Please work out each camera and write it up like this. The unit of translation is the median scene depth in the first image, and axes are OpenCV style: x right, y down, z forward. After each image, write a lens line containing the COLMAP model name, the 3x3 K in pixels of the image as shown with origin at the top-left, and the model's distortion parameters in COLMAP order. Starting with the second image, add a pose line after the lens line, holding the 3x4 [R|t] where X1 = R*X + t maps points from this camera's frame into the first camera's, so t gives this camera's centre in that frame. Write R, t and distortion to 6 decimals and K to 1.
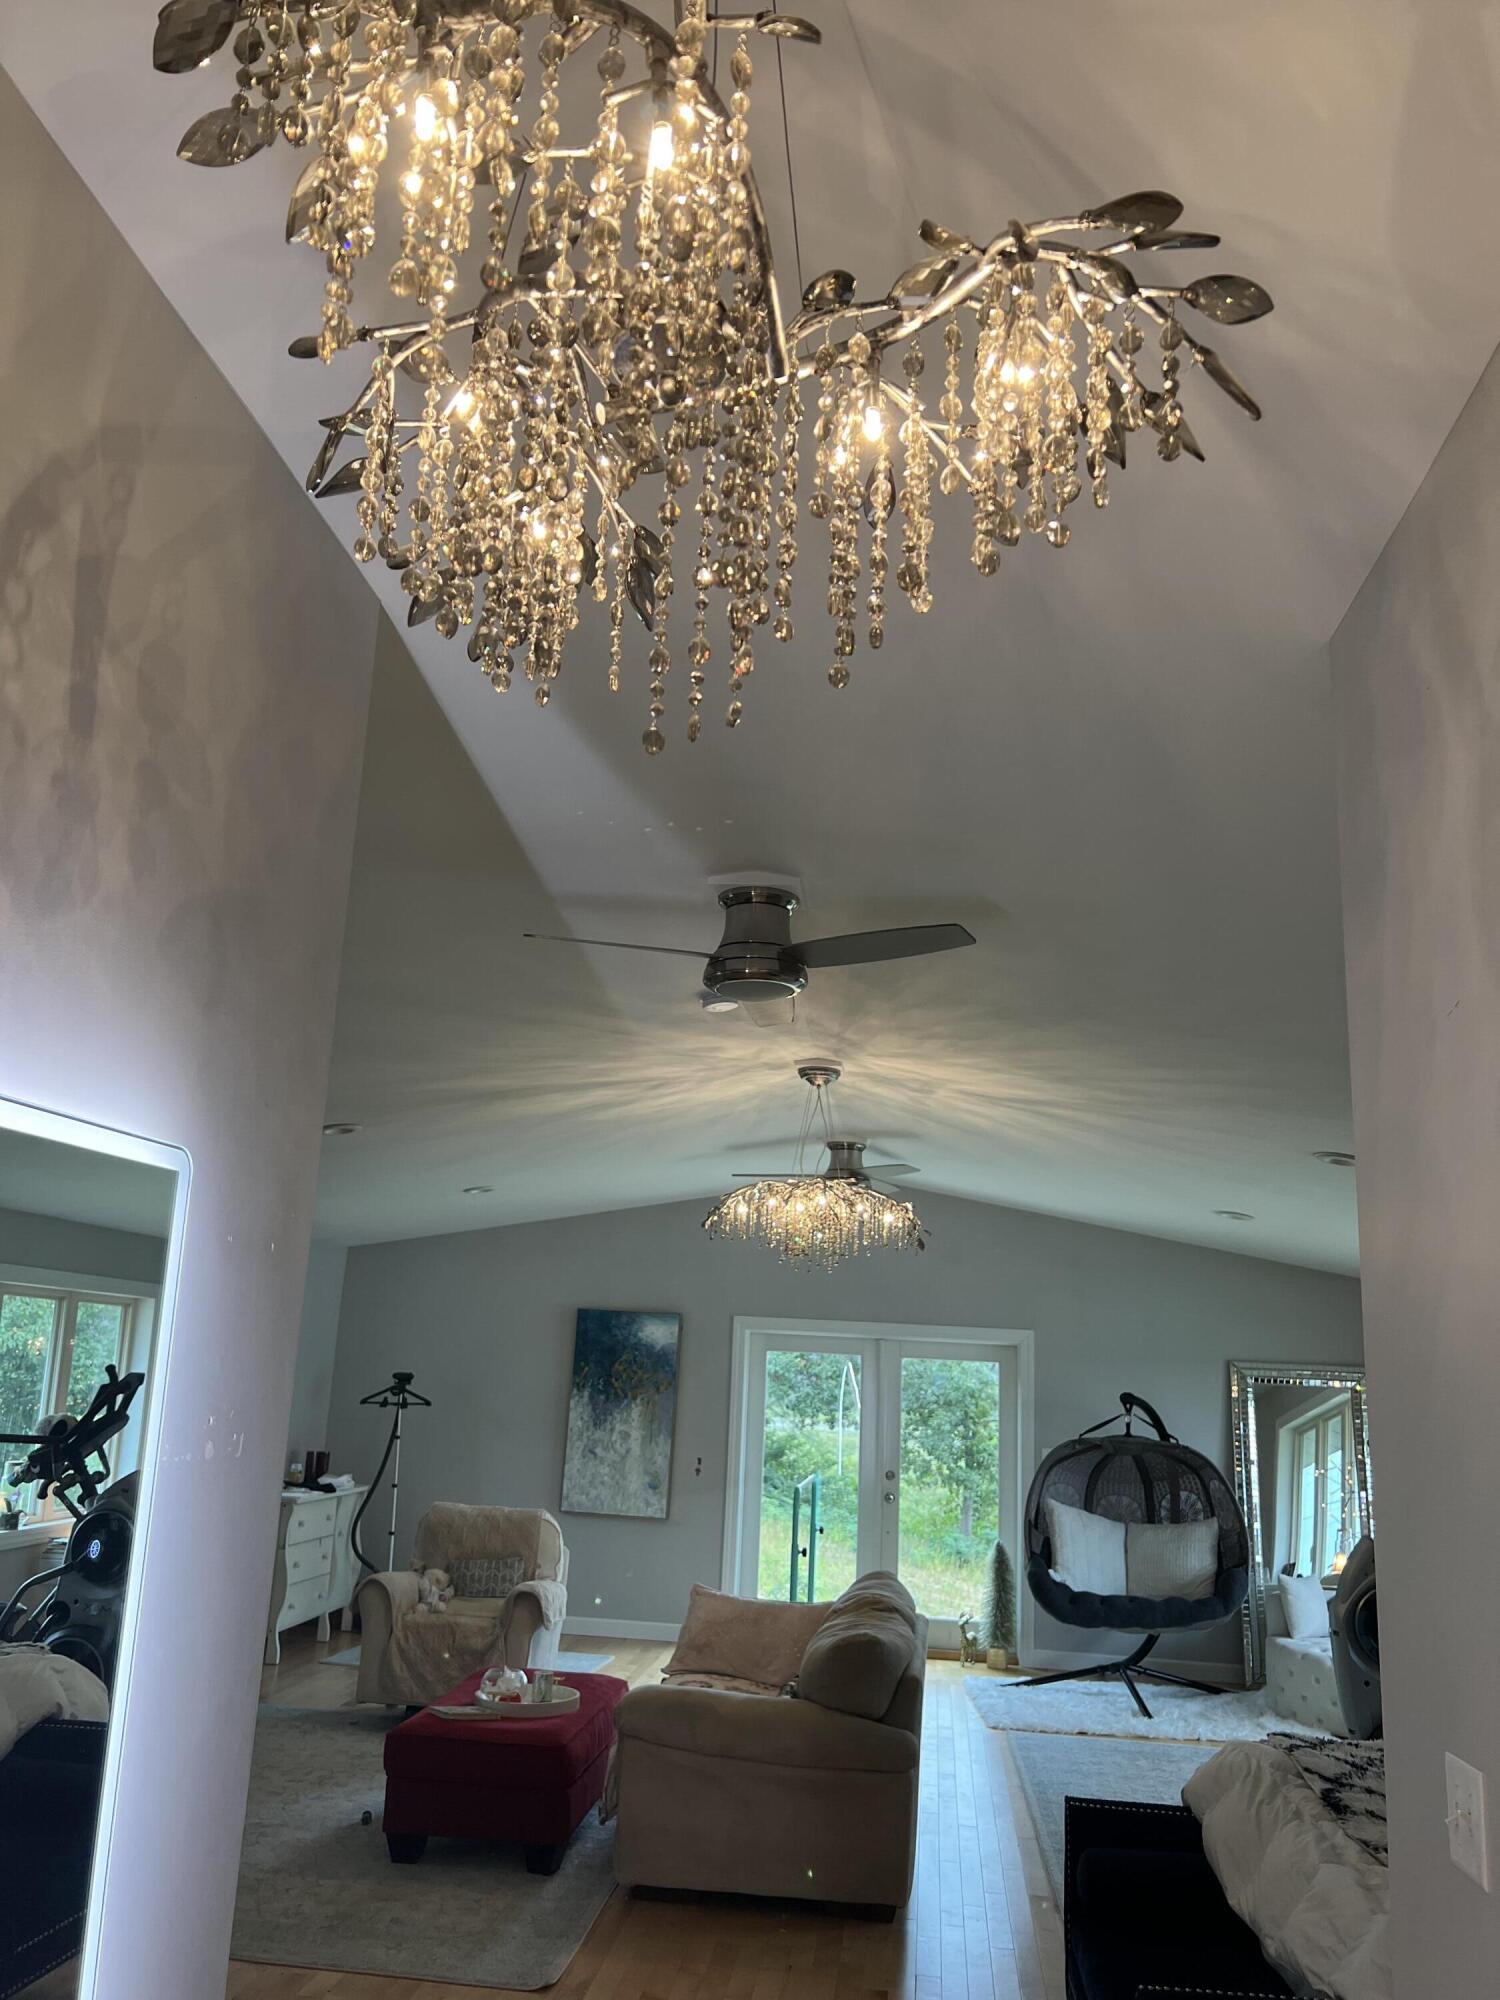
lens RADIAL K [[1507.3, 0, 740.9], [0, 1507.3, 1026.1], [0, 0, 1]] dist [0.076477, -0.108317]
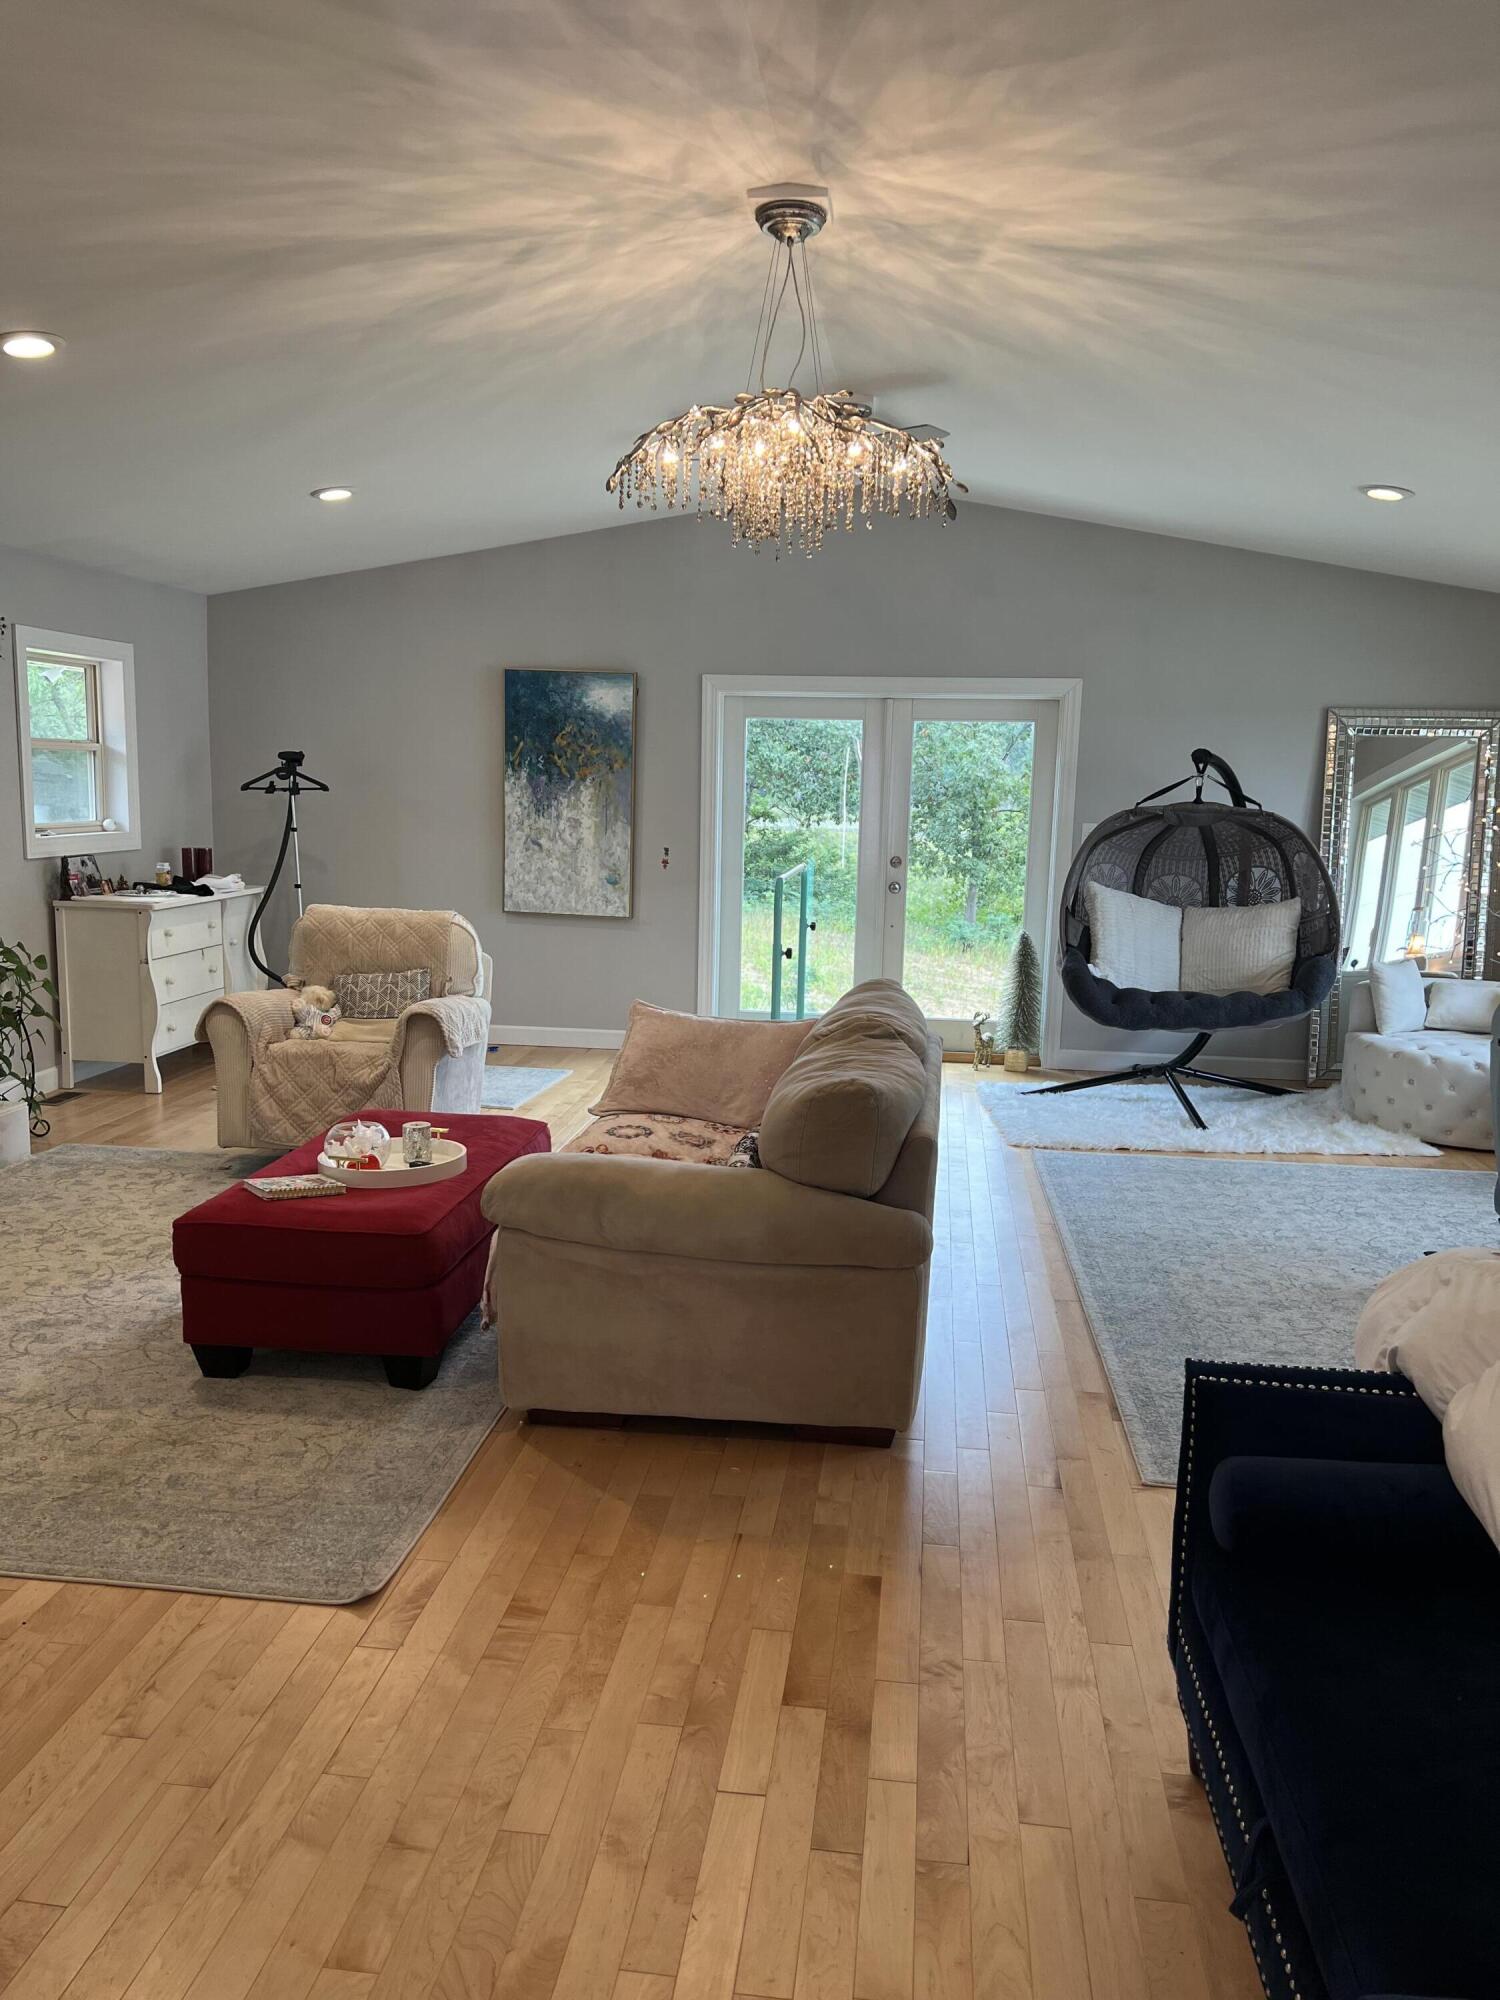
lens RADIAL K [[1507.3, 0, 740.9], [0, 1507.3, 1026.1], [0, 0, 1]] dist [0.076477, -0.108317]
pose [[0.999663, -0.023754, -0.010452, 0.023779], [0.025944, 0.924725, 0.379751, 0.075299], [0.000644, -0.379895, 0.925030, 0.238953]]
